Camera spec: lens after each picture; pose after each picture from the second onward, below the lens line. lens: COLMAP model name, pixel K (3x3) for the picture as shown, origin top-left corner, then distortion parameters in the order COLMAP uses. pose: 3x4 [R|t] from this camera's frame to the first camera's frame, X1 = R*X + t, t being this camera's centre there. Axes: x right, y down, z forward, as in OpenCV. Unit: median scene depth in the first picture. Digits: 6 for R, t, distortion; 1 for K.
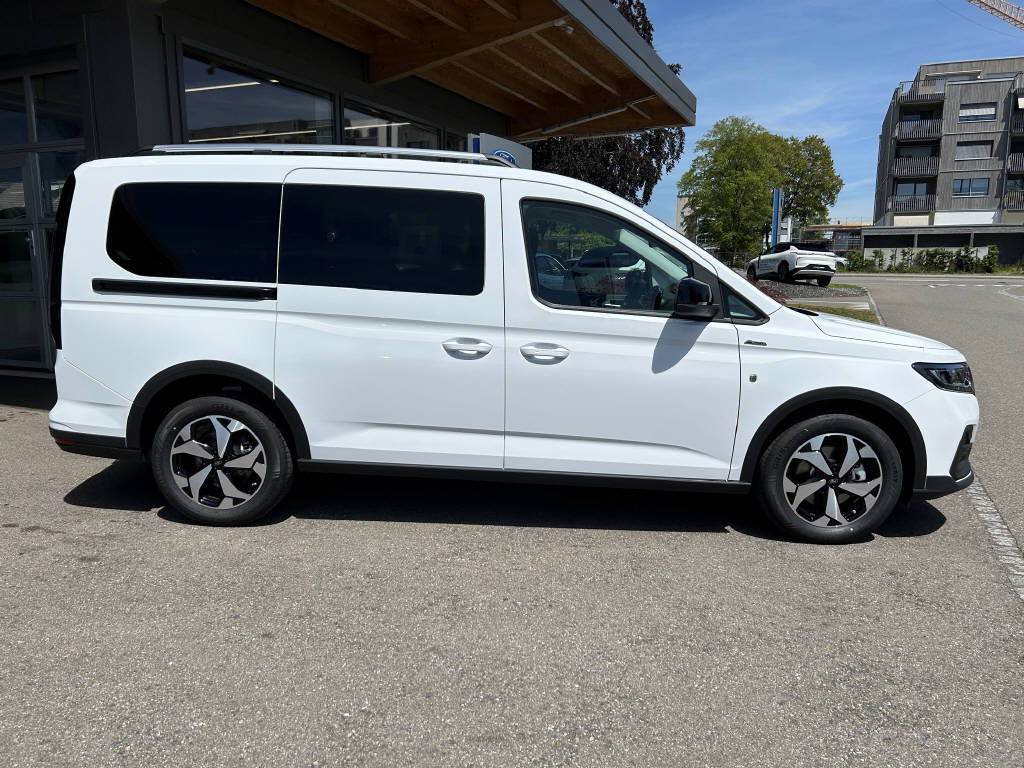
lens RADIAL K [[775.8, 0, 520.7], [0, 775.8, 386.1], [0, 0, 1]] dist [0.044992, -0.044394]
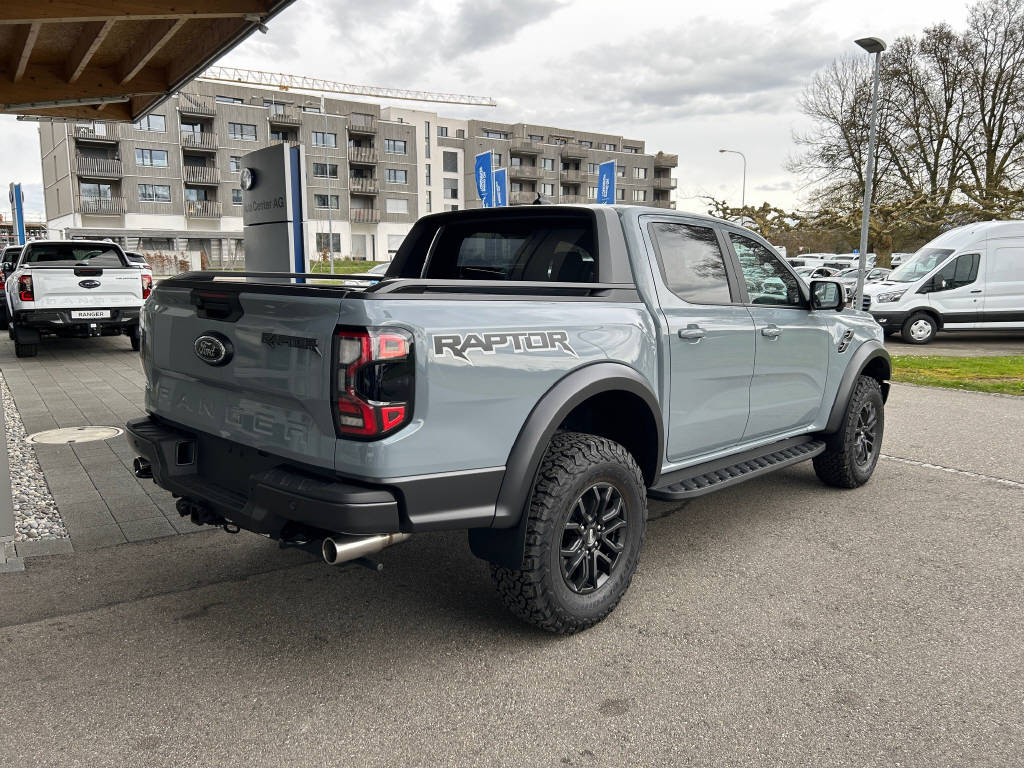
lens RADIAL K [[775.8, 0, 516.9], [0, 775.8, 376.5], [0, 0, 1]] dist [0.044992, -0.044394]
pose [[0.532023, -0.123789, 0.837632, -0.976694], [0.131819, 0.989303, 0.062479, -0.131559], [-0.836406, 0.077175, 0.542649, 0.463825]]
